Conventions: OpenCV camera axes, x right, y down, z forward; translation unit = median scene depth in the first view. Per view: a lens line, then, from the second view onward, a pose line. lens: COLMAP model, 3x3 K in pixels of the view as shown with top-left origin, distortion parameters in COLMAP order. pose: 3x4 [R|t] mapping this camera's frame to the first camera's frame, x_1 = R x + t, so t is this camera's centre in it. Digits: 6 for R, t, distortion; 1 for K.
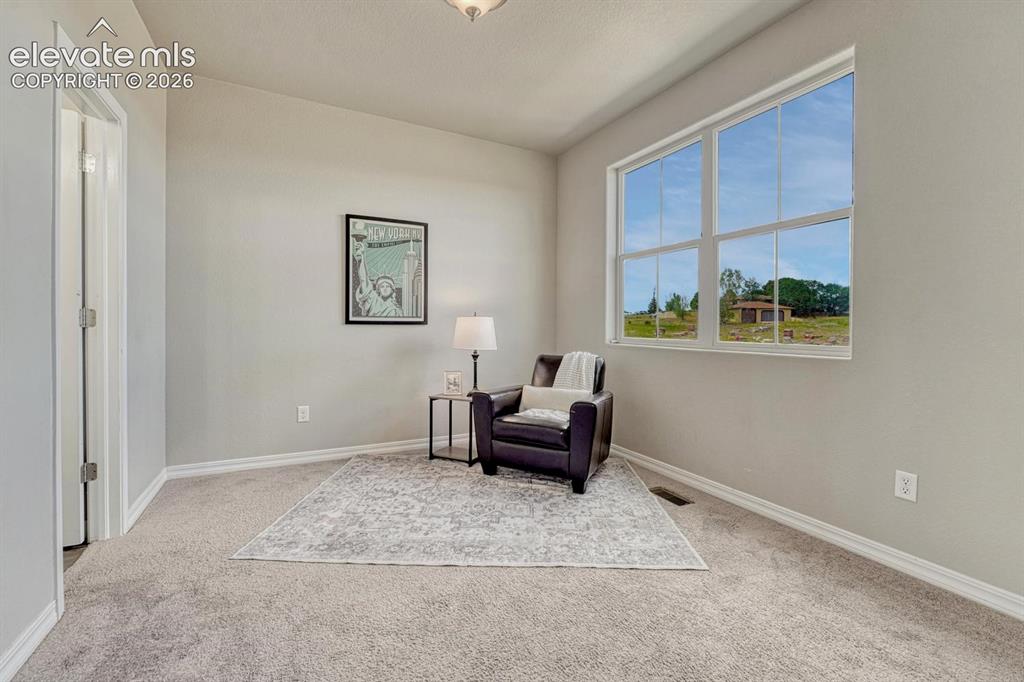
lens RADIAL K [[424.5, 0, 526.8], [0, 424.5, 327.2], [0, 0, 1]] dist [-0.007631, 0.000032]
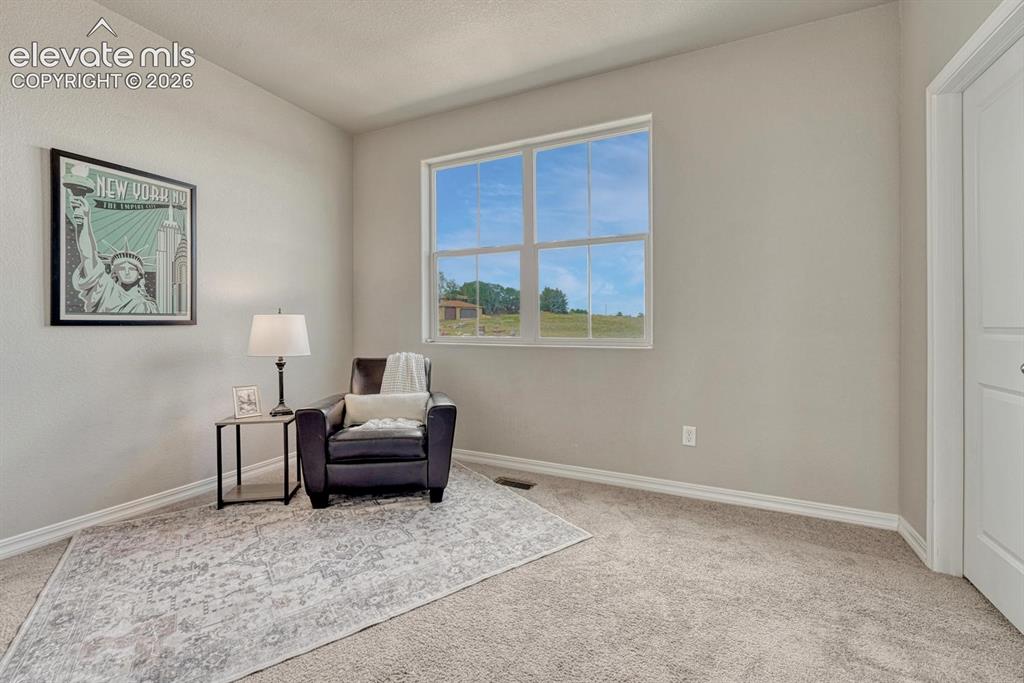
lens RADIAL K [[424.5, 0, 509.3], [0, 424.5, 323.8], [0, 0, 1]] dist [-0.007631, 0.000032]
pose [[0.813444, -0.007889, 0.581590, -0.268164], [0.008853, 0.999960, 0.001183, -0.005058], [-0.581576, 0.004187, 0.813481, 0.123025]]
